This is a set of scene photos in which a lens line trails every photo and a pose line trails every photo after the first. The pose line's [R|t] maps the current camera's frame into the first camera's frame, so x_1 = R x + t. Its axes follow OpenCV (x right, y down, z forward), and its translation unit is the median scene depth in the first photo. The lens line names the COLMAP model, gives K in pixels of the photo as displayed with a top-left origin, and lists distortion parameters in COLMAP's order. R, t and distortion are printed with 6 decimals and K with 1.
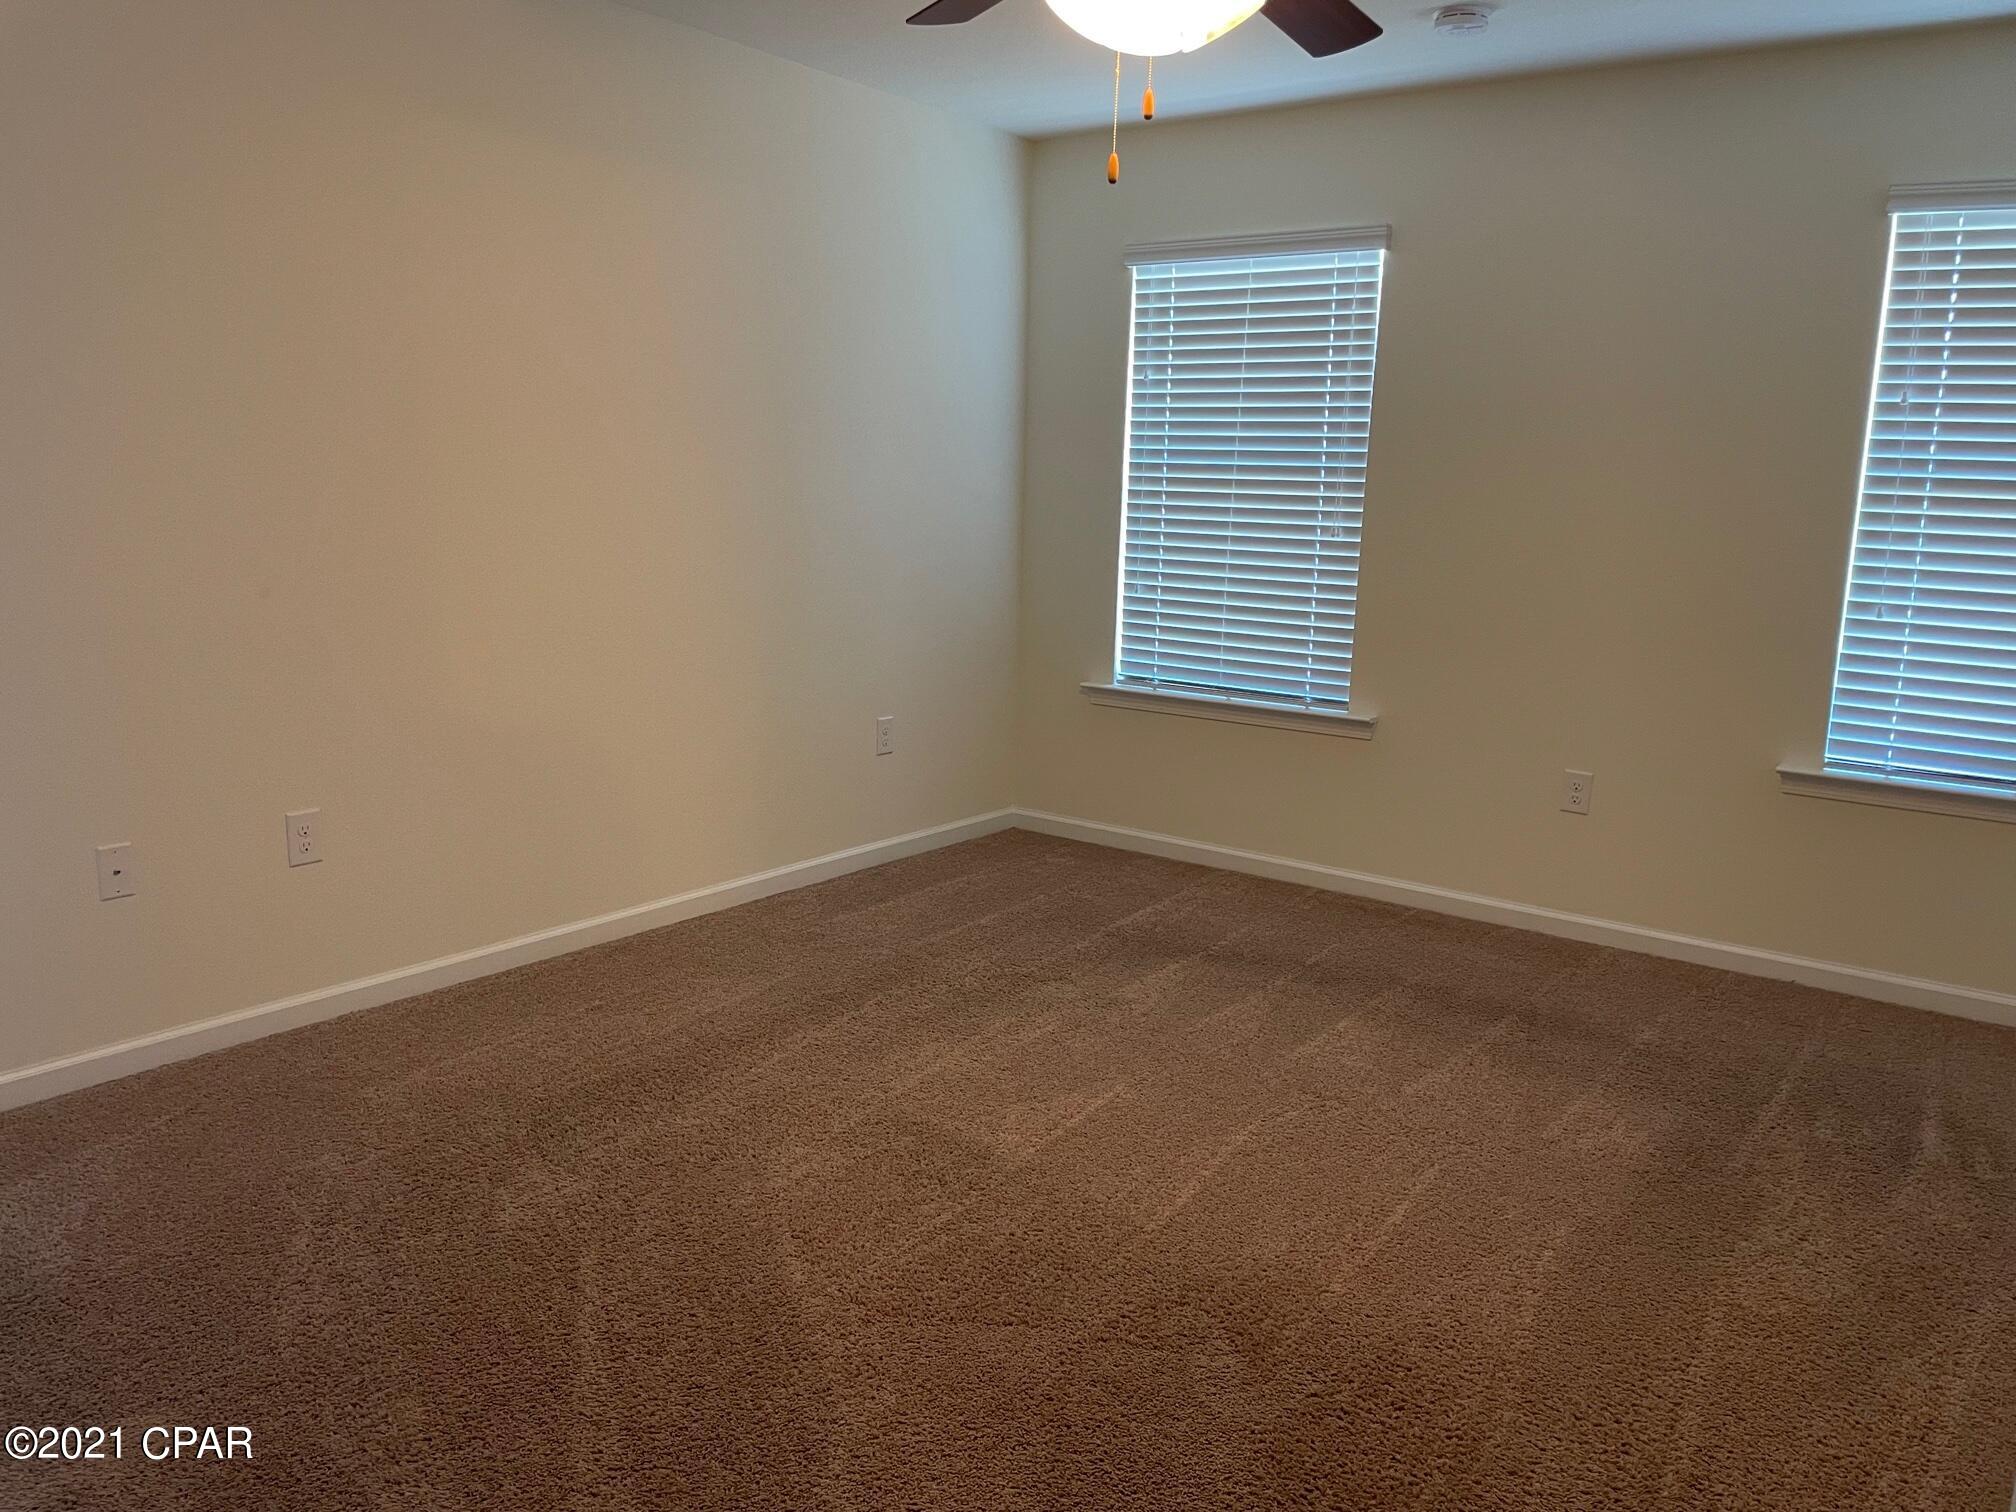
lens RADIAL K [[1524.0, 0, 997.1], [0, 1524.0, 744.8], [0, 0, 1]] dist [0.099850, -0.133667]
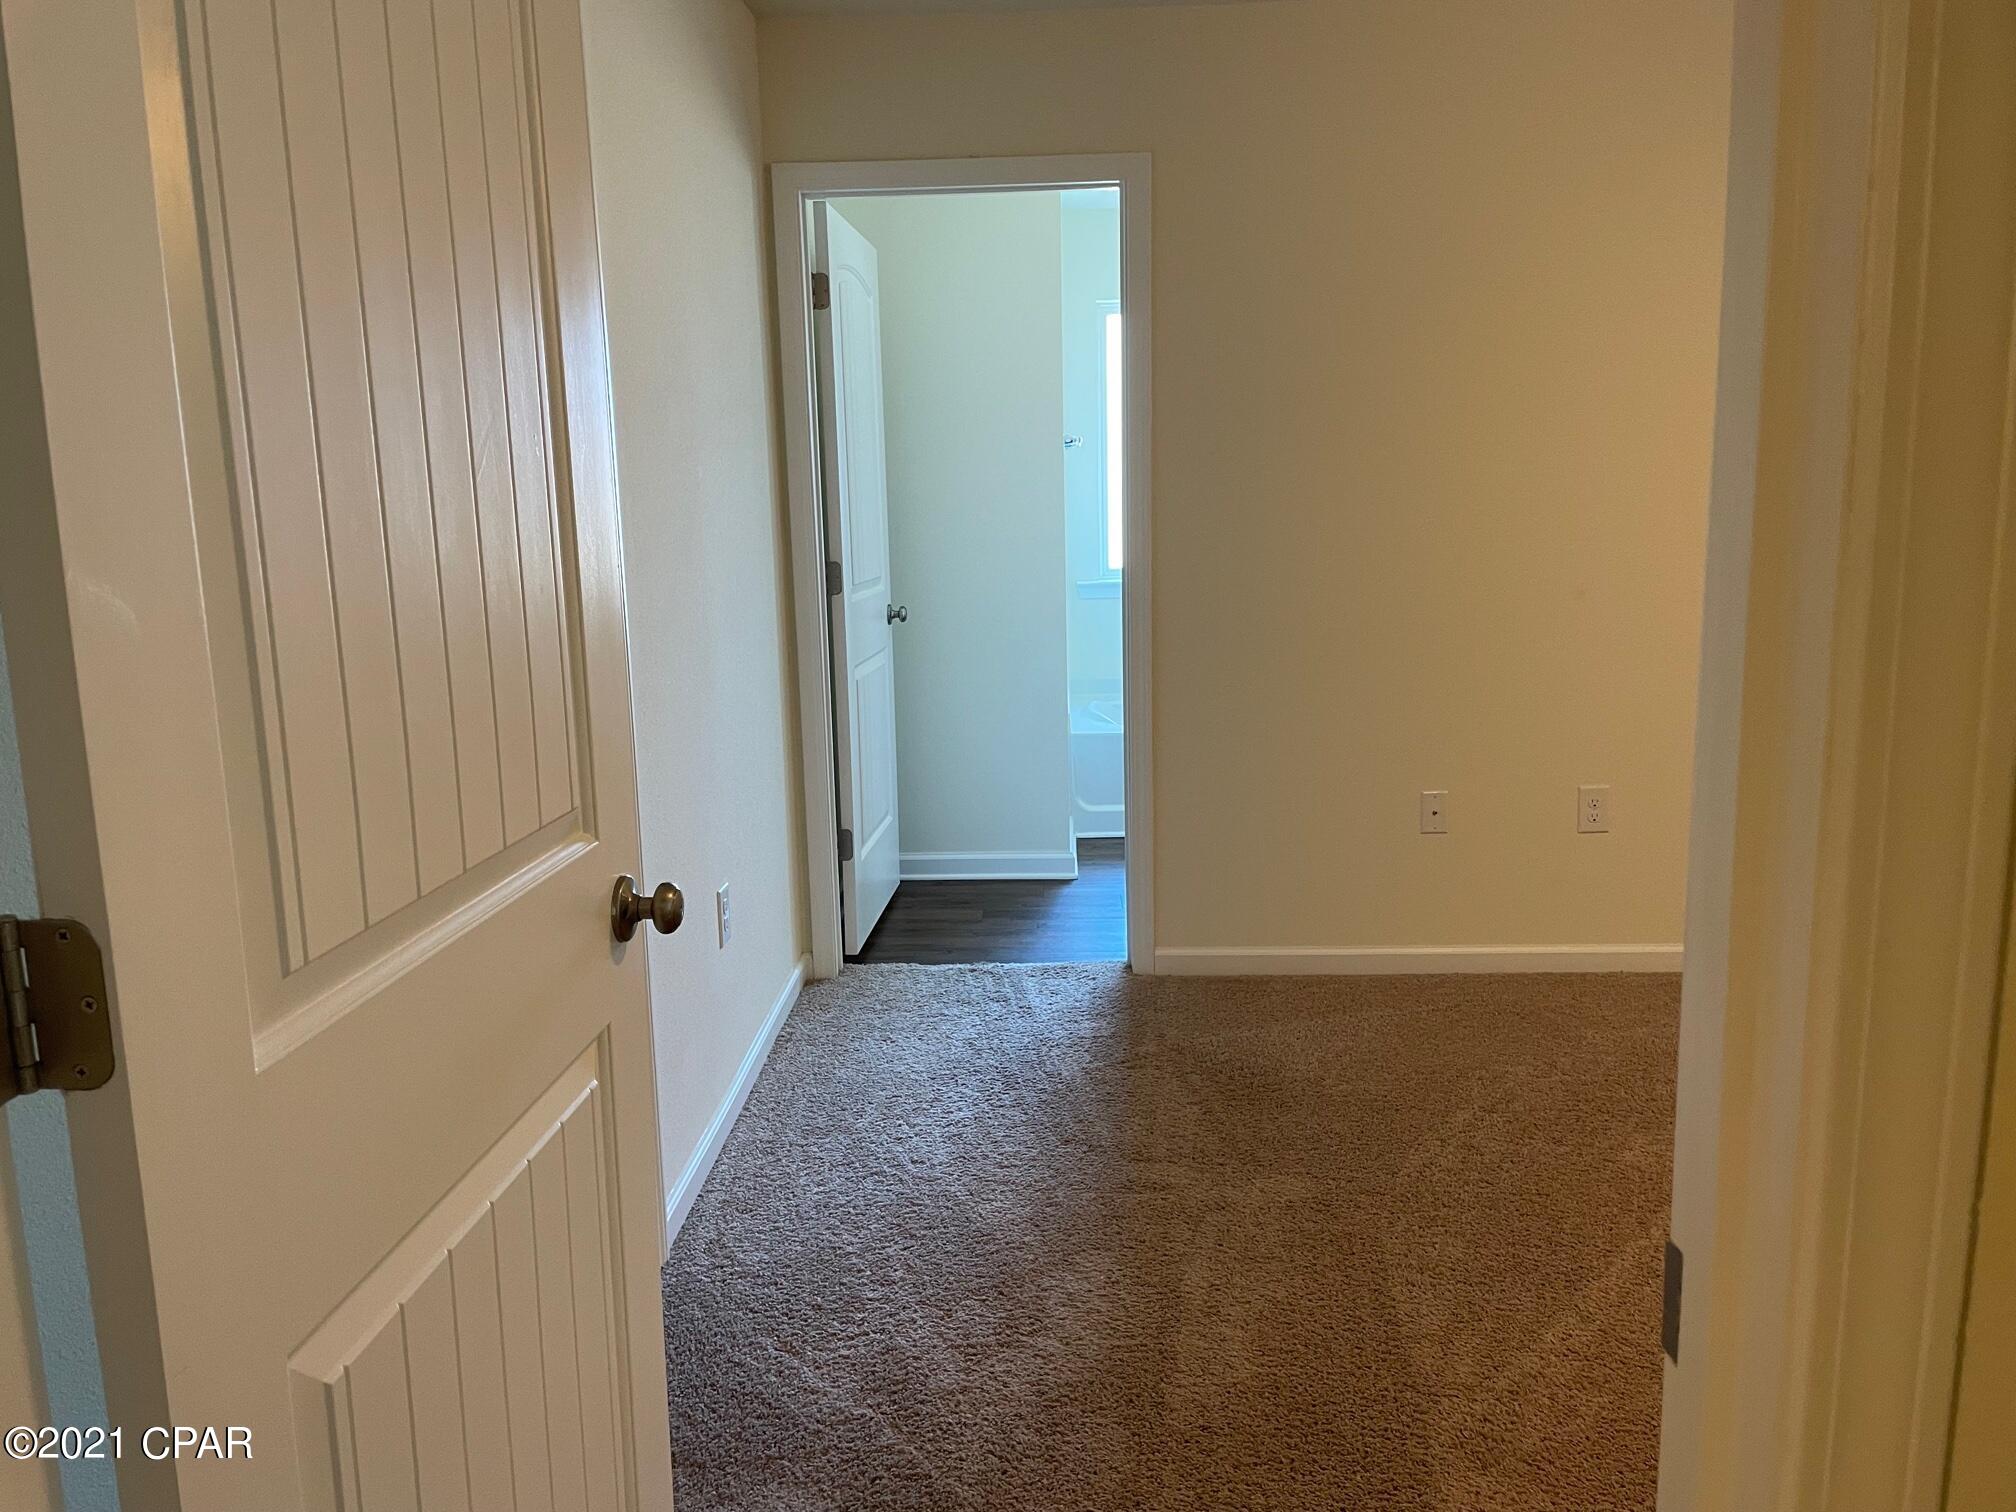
lens RADIAL K [[1524.0, 0, 997.1], [0, 1524.0, 744.8], [0, 0, 1]] dist [0.099850, -0.133667]
pose [[0.569900, 0.091731, -0.816578, 0.235993], [-0.099003, 0.994175, 0.042587, 0.007989], [0.815728, 0.056573, 0.575662, -0.019886]]
